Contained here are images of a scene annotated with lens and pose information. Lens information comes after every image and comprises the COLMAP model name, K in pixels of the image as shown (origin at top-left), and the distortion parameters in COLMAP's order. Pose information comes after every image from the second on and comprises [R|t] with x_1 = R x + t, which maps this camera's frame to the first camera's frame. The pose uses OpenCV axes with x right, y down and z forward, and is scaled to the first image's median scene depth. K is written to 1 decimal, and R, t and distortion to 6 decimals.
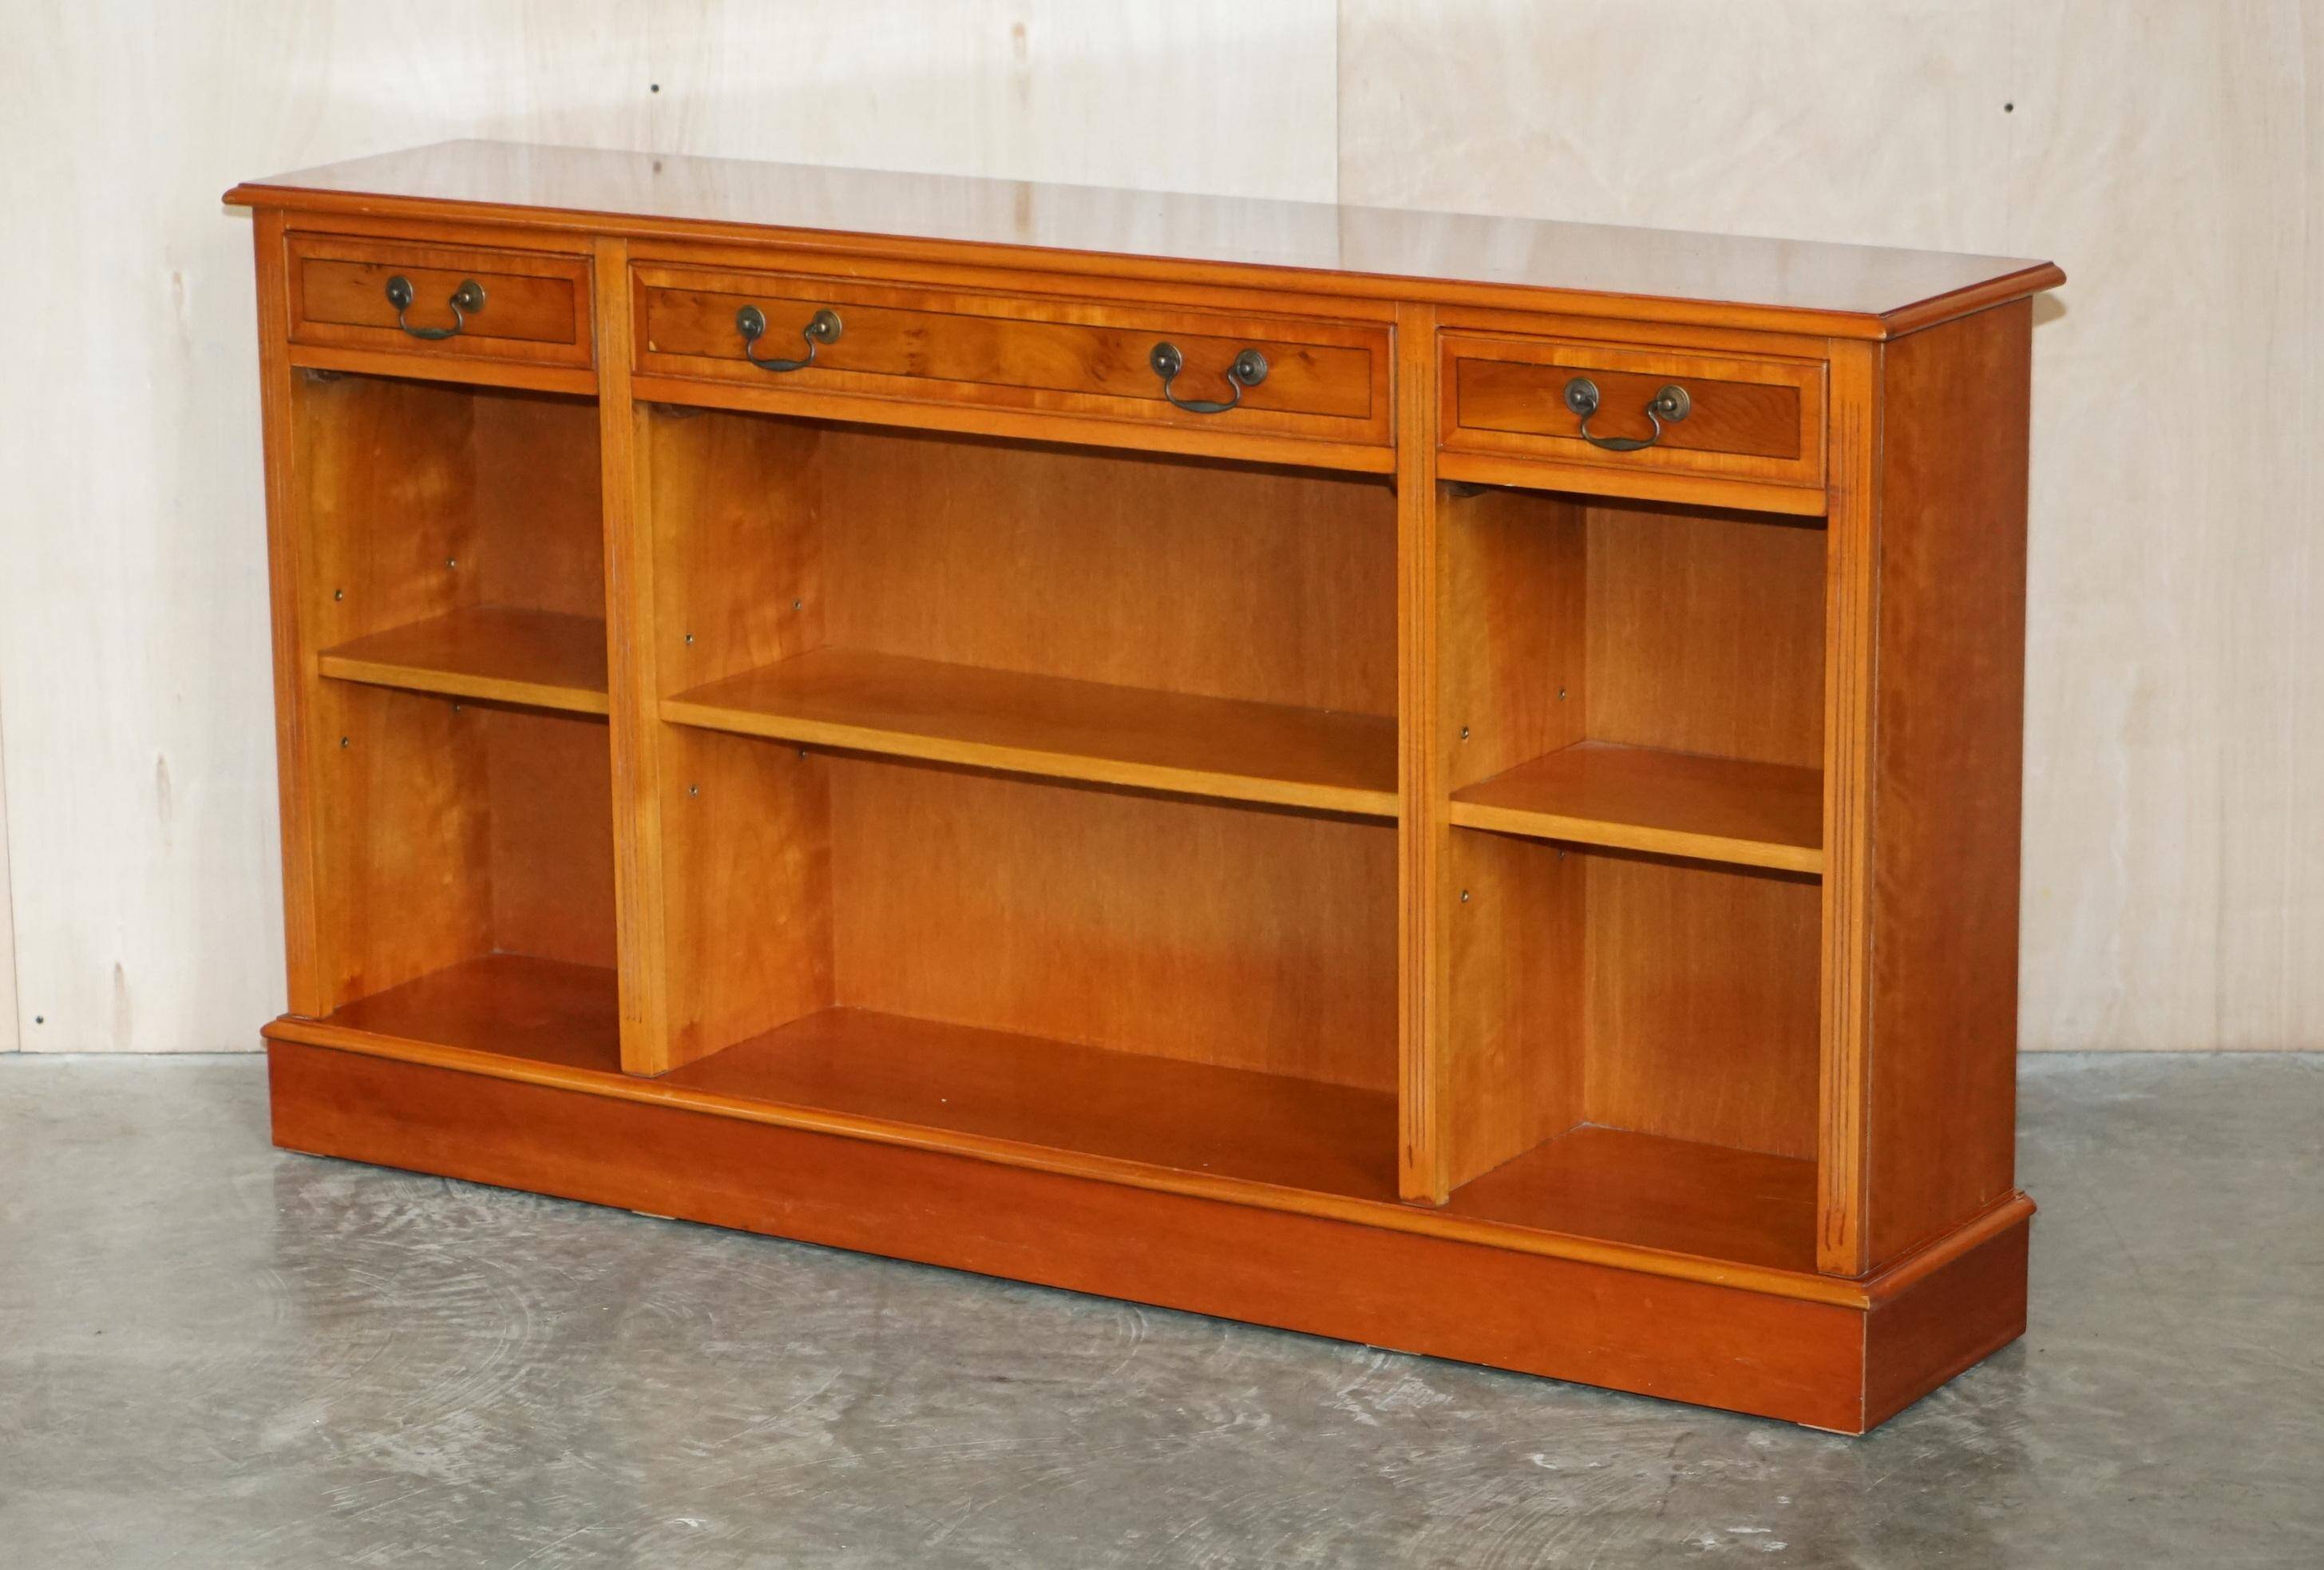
lens RADIAL K [[6320.2, 0, 1162.0], [0, 6320.2, 785.0], [0, 0, 1]] dist [0.020809, -0.044647]
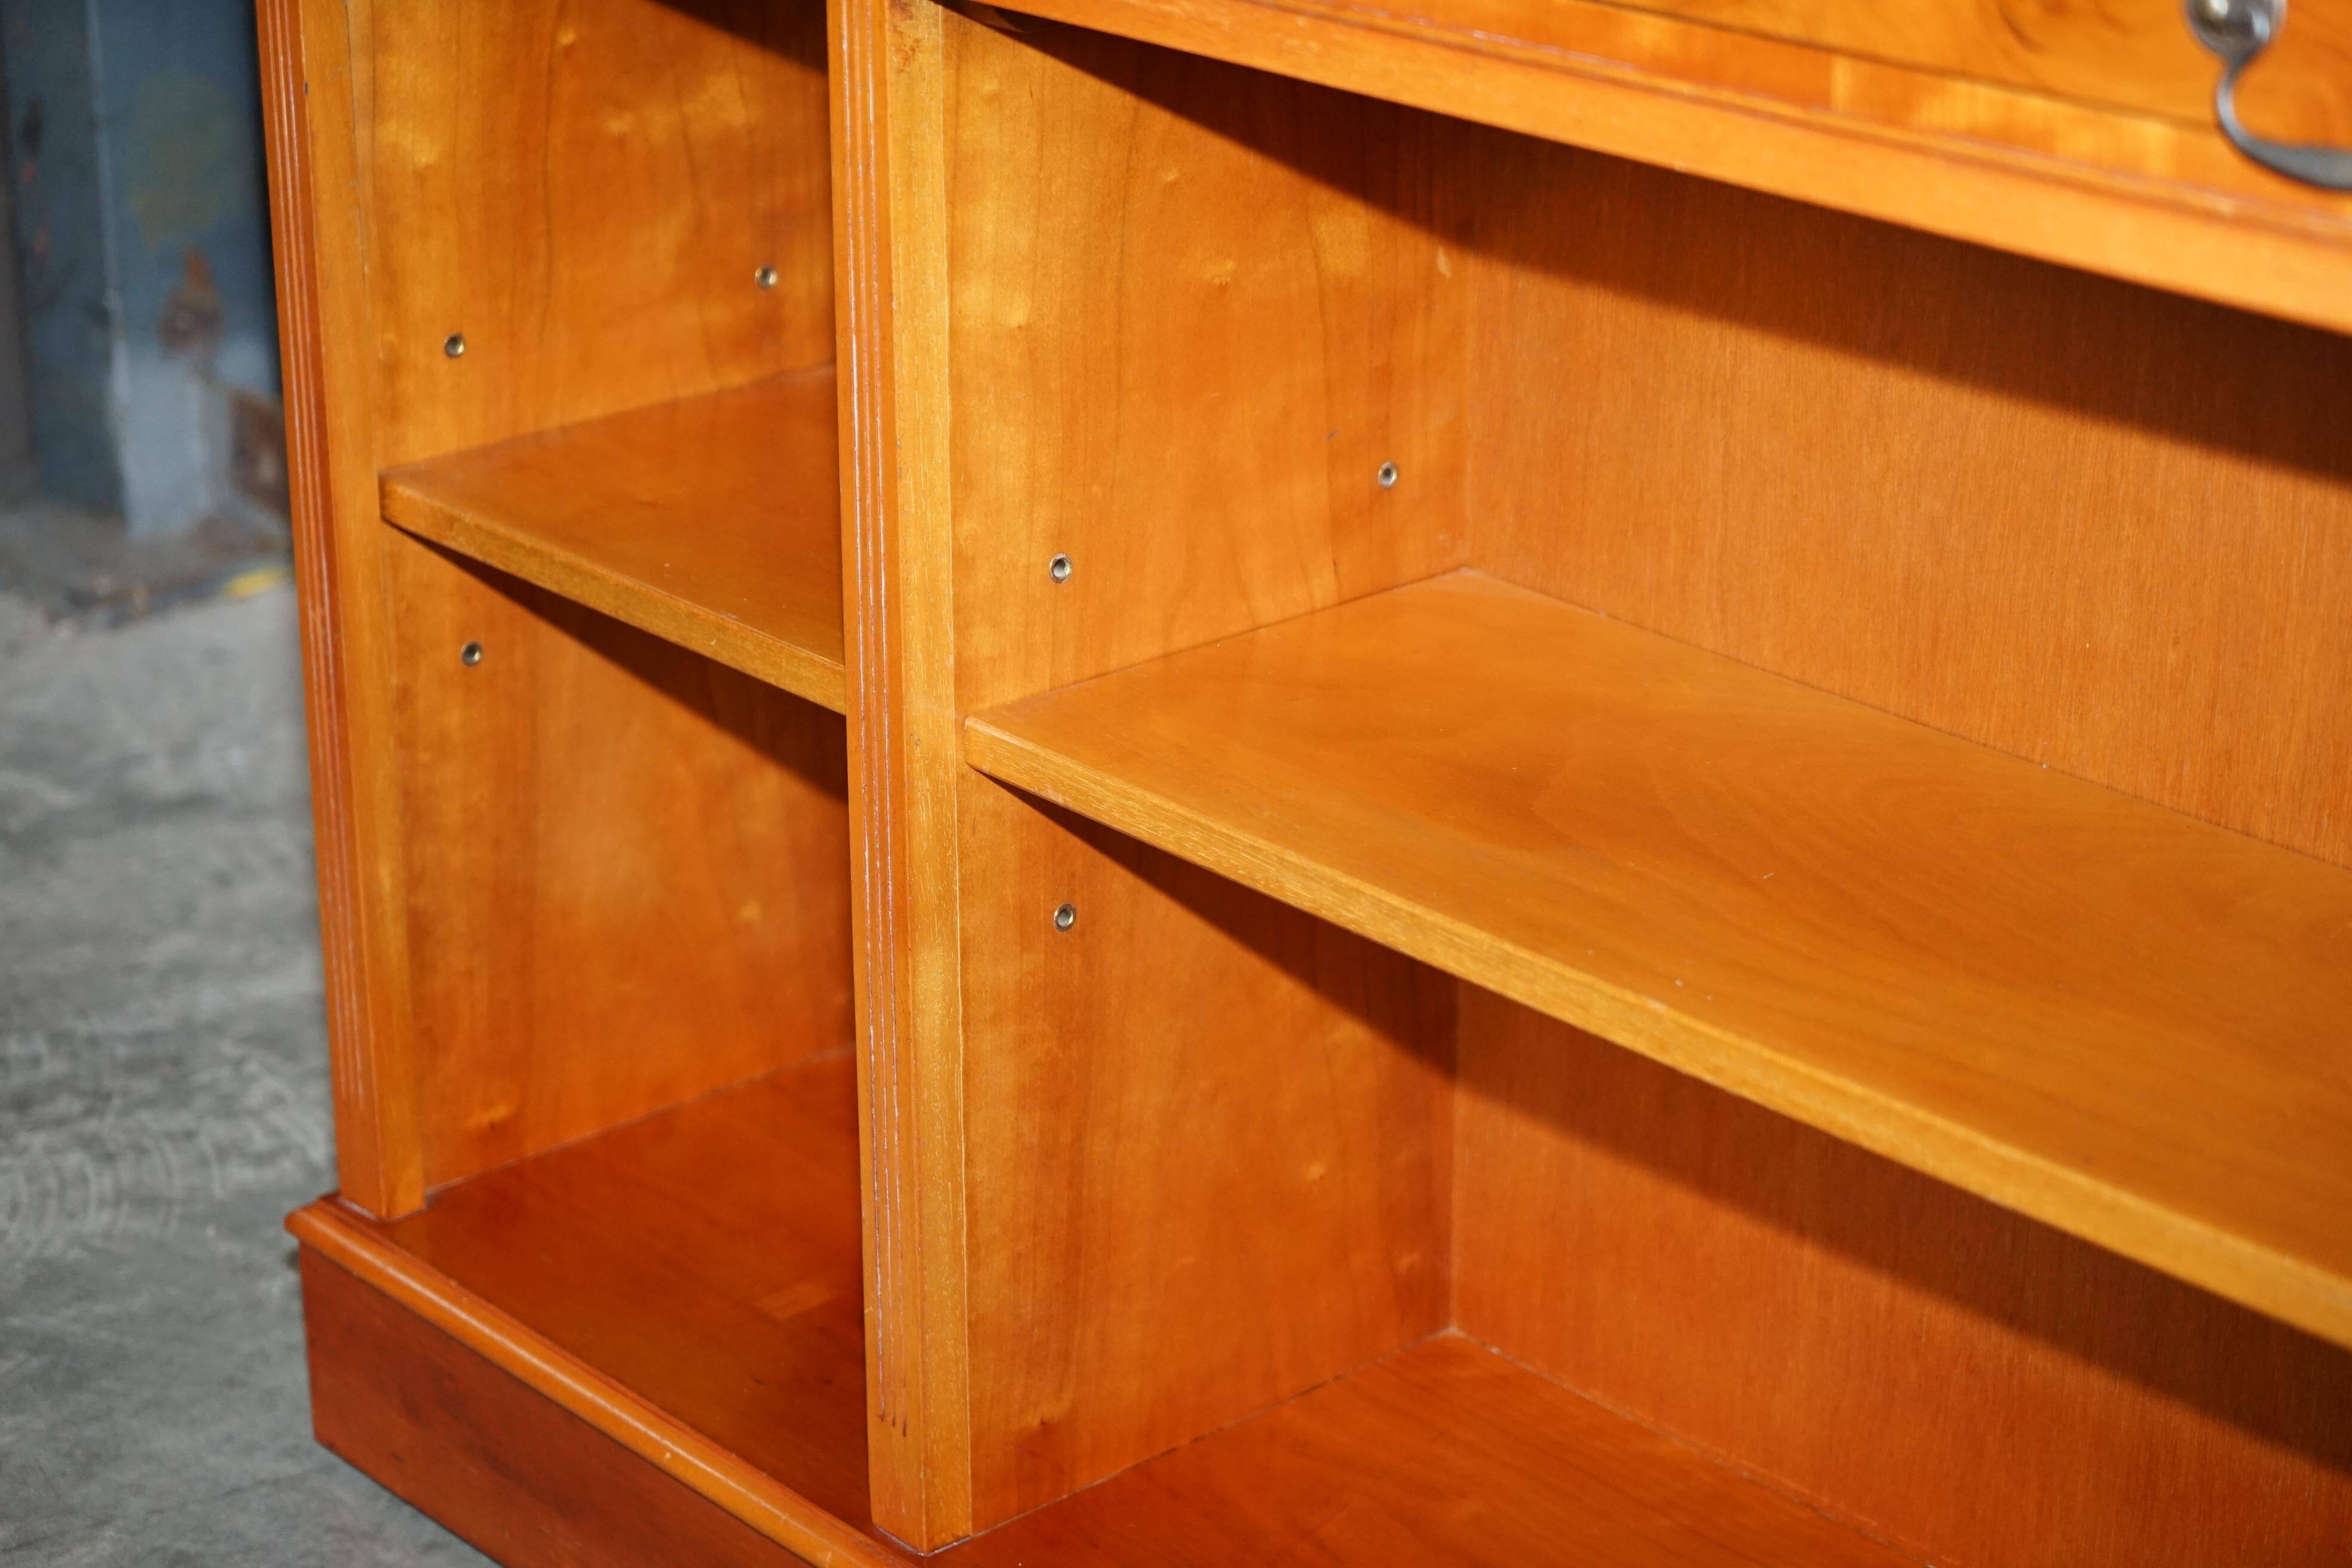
lens RADIAL K [[4719.9, 0, 1176.0], [0, 4719.9, 784.0], [0, 0, 1]] dist [0.004677, -0.165463]
pose [[0.959904, 0.110959, -0.257435, 0.013137], [-0.074801, 0.986415, 0.146251, -0.054076], [0.270166, -0.121131, 0.955164, 0.695833]]
